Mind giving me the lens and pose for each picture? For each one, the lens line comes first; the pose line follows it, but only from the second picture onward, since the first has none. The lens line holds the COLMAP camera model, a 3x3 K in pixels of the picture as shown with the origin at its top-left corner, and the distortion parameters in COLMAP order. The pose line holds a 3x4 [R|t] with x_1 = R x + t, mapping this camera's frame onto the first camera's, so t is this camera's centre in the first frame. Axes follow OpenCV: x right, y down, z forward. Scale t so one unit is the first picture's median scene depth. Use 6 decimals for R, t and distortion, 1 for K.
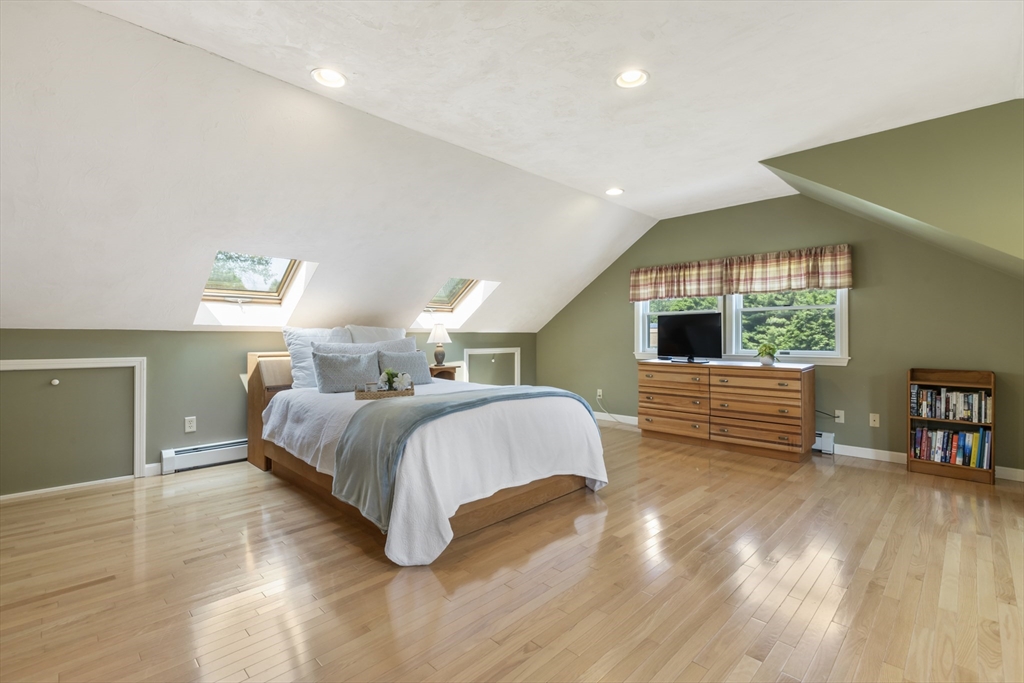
lens RADIAL K [[460.9, 0, 511.5], [0, 460.9, 334.0], [0, 0, 1]] dist [-0.000250, 0.000004]
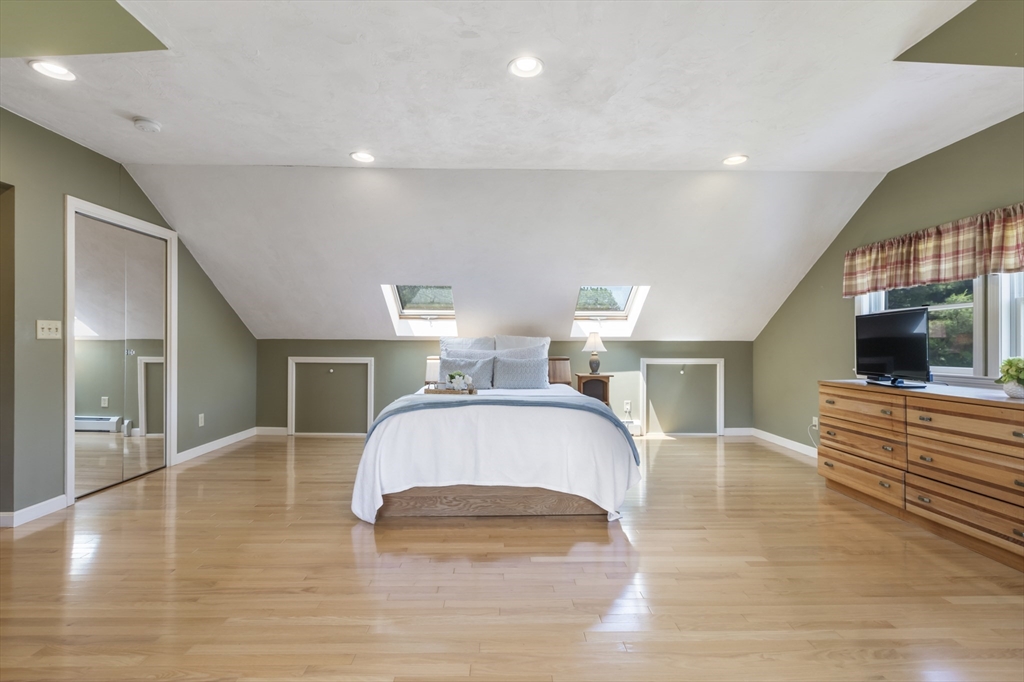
lens RADIAL K [[465.1, 0, 509.0], [0, 465.1, 340.6], [0, 0, 1]] dist [-0.000184, -0.000004]
pose [[0.719937, -0.002769, -0.694034, 0.438818], [-0.001205, 0.999986, -0.005241, 0.001429], [0.694039, 0.004610, 0.719923, 0.149481]]
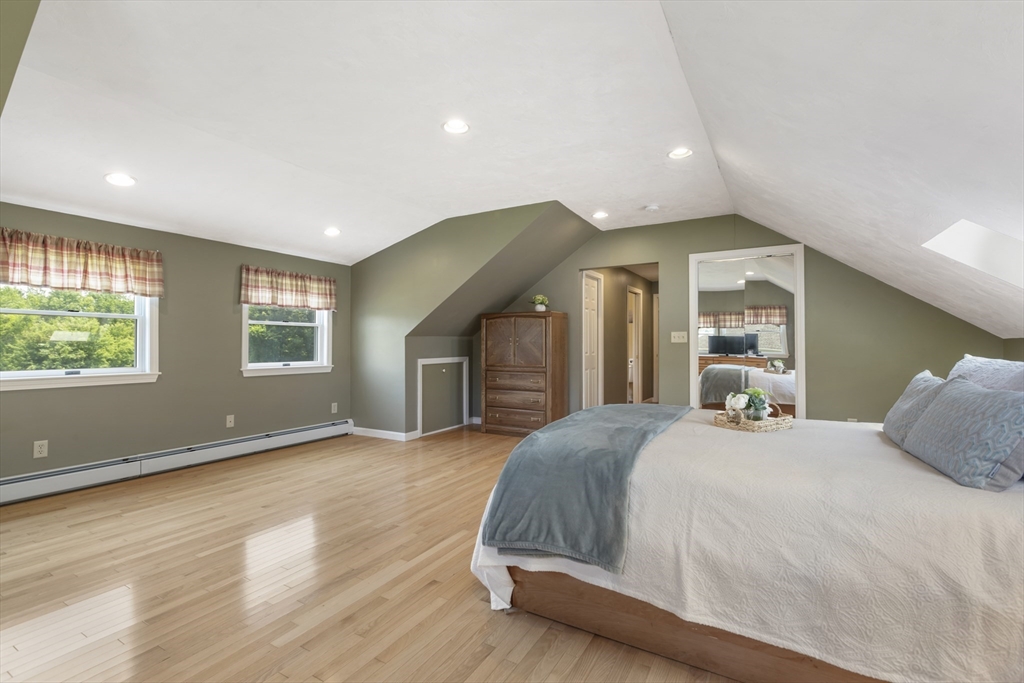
lens RADIAL K [[461.9, 0, 512.0], [0, 461.9, 341.5], [0, 0, 1]] dist [-0.000508, -0.000175]
pose [[-0.969976, 0.012601, -0.242875, 0.204351], [0.015323, 0.999839, -0.009320, -0.001727], [0.242719, -0.012761, -0.970013, 1.082494]]
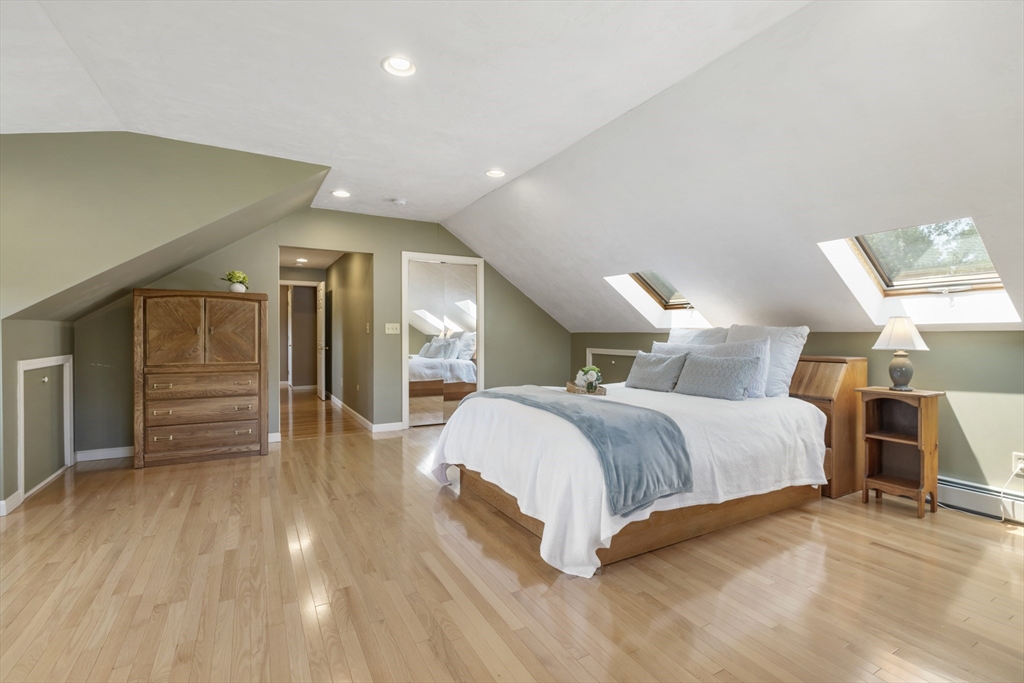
lens RADIAL K [[465.1, 0, 509.0], [0, 465.1, 341.1], [0, 0, 1]] dist [-0.000184, -0.000004]
pose [[-0.282834, 0.024170, -0.958864, 0.562323], [0.007259, 0.999708, 0.023058, -0.009281], [0.959141, -0.000439, -0.282927, 0.742179]]
